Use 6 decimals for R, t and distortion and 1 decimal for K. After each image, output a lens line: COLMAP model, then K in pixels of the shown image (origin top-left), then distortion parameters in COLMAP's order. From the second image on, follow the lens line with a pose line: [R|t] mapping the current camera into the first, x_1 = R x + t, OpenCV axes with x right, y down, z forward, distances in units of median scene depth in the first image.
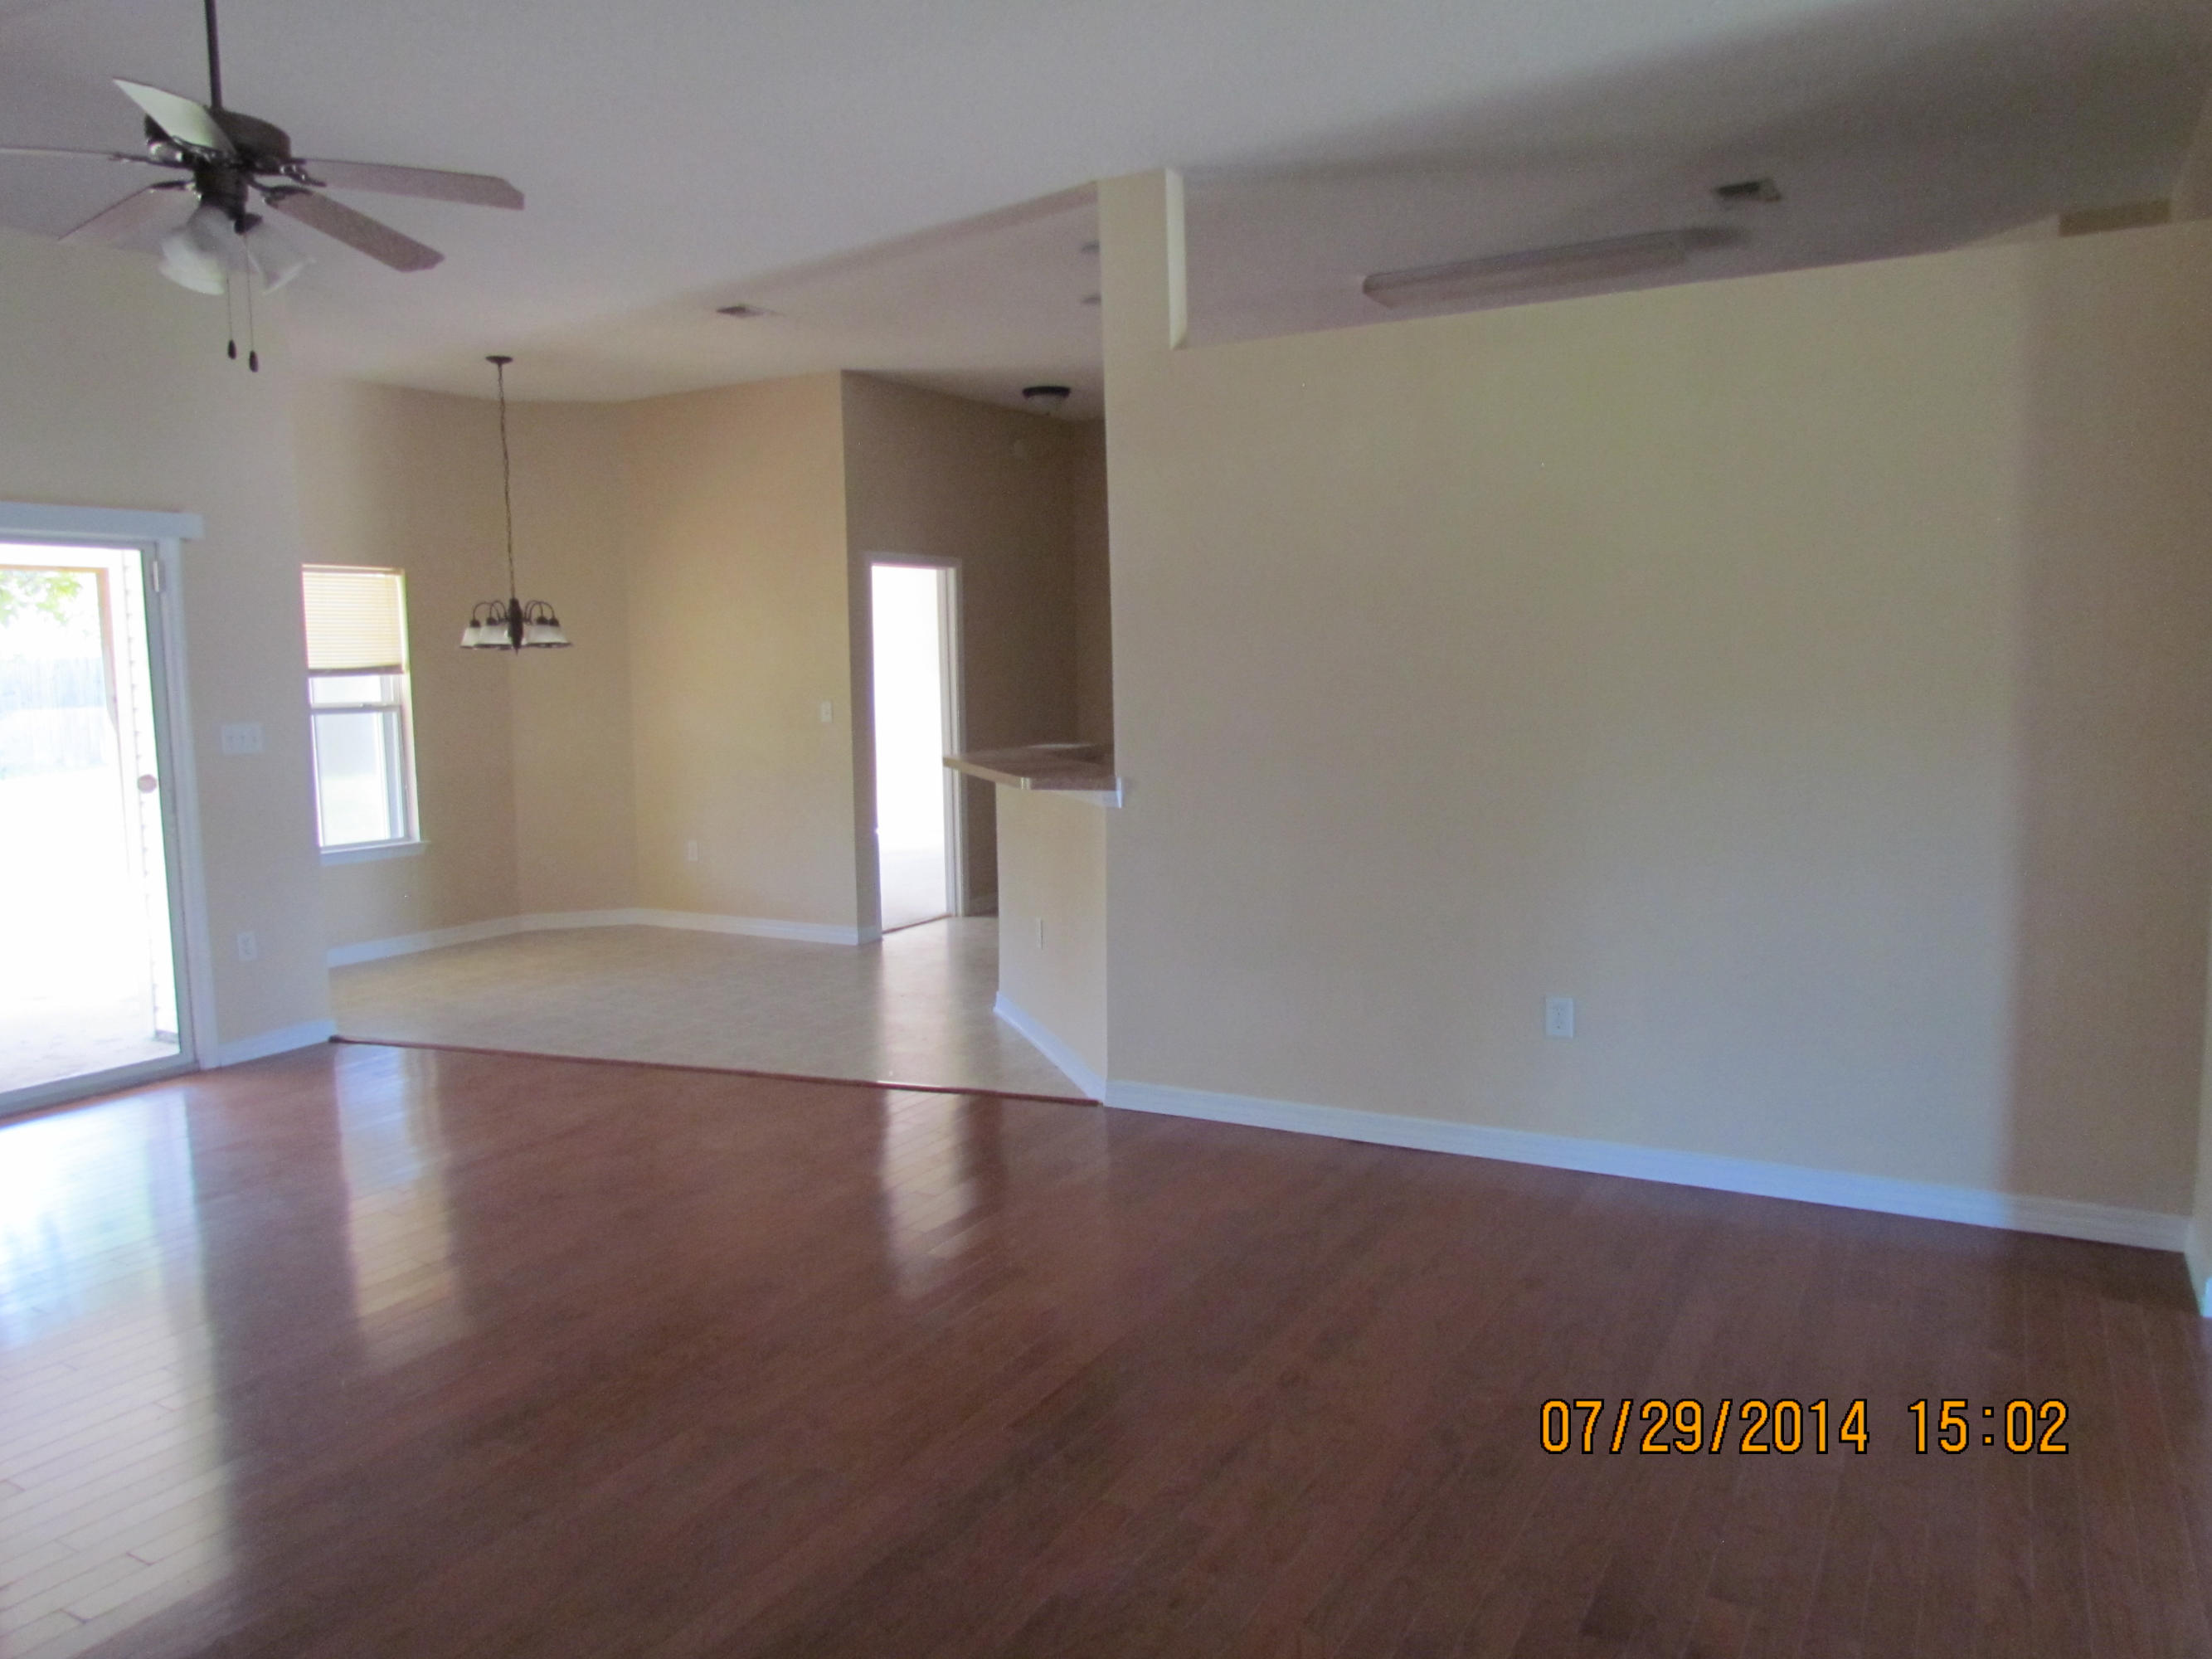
lens RADIAL K [[1563.8, 0, 1115.6], [0, 1563.8, 824.9], [0, 0, 1]] dist [-0.027242, -0.001427]
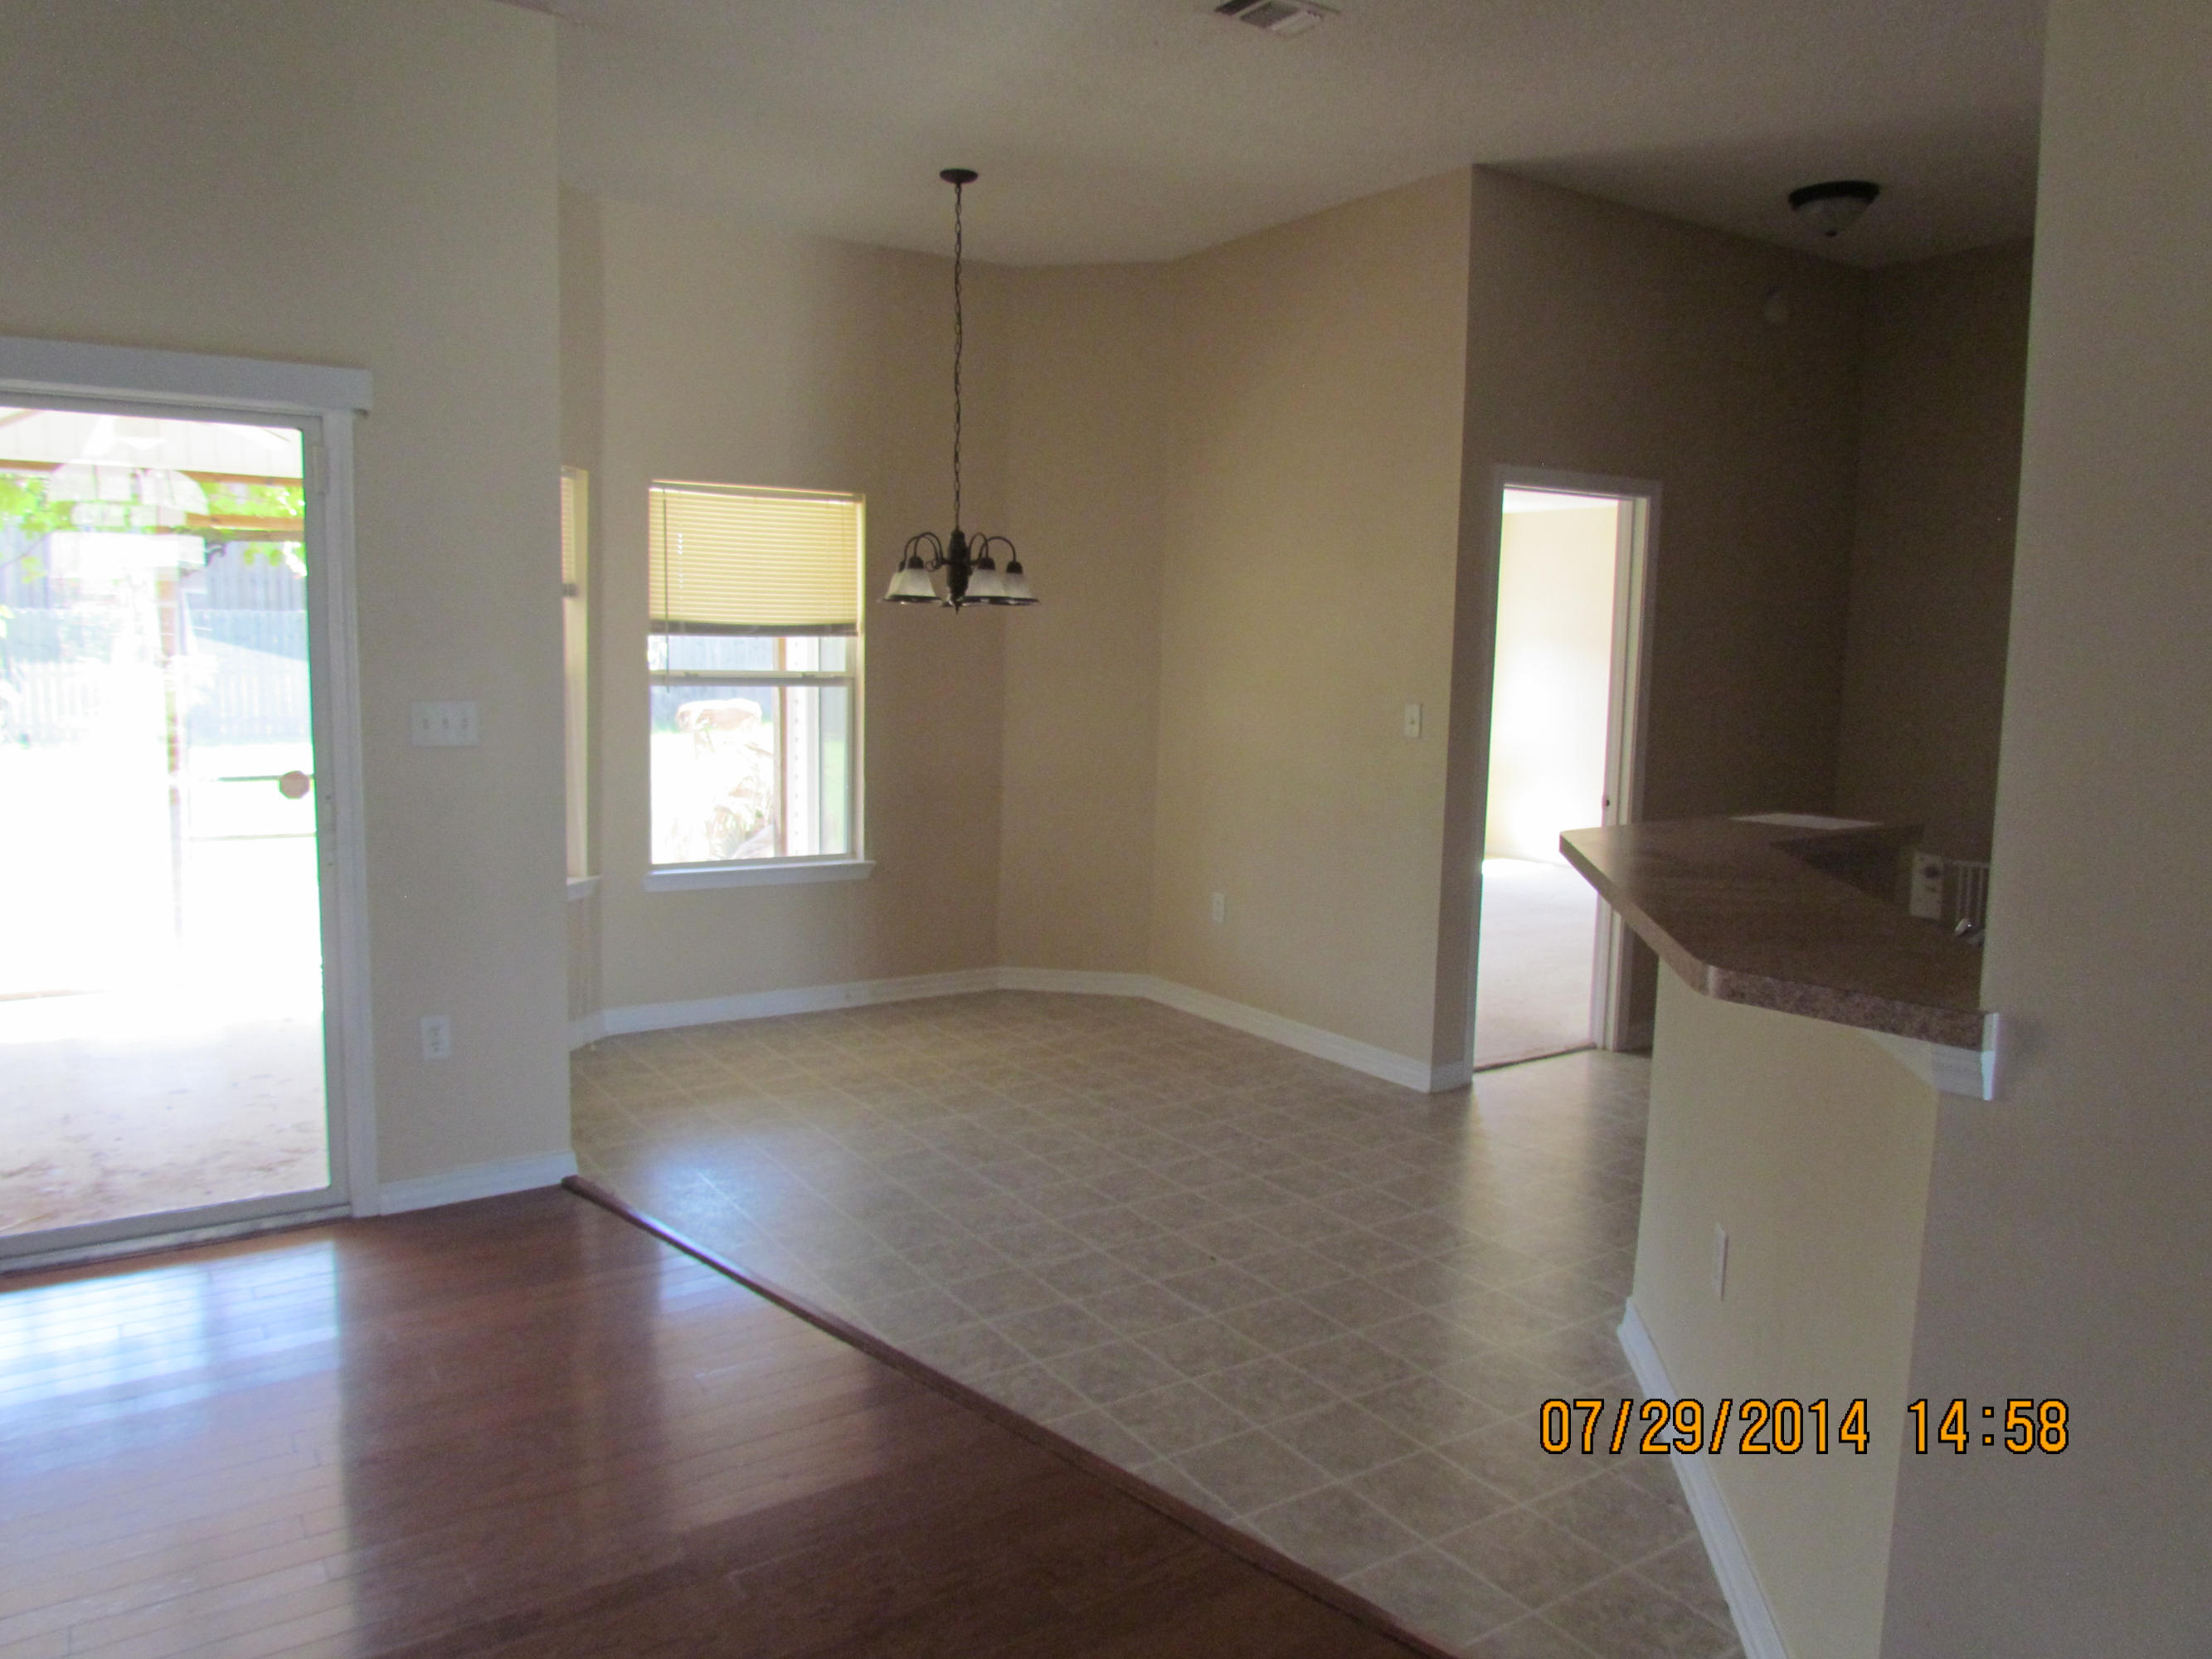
lens RADIAL K [[1563.8, 0, 1115.6], [0, 1563.8, 824.9], [0, 0, 1]] dist [-0.027242, -0.001427]
pose [[0.897997, 0.086388, -0.431438, -0.017045], [-0.081110, 0.996234, 0.030656, -0.041086], [0.432461, 0.007464, 0.901622, 0.390438]]
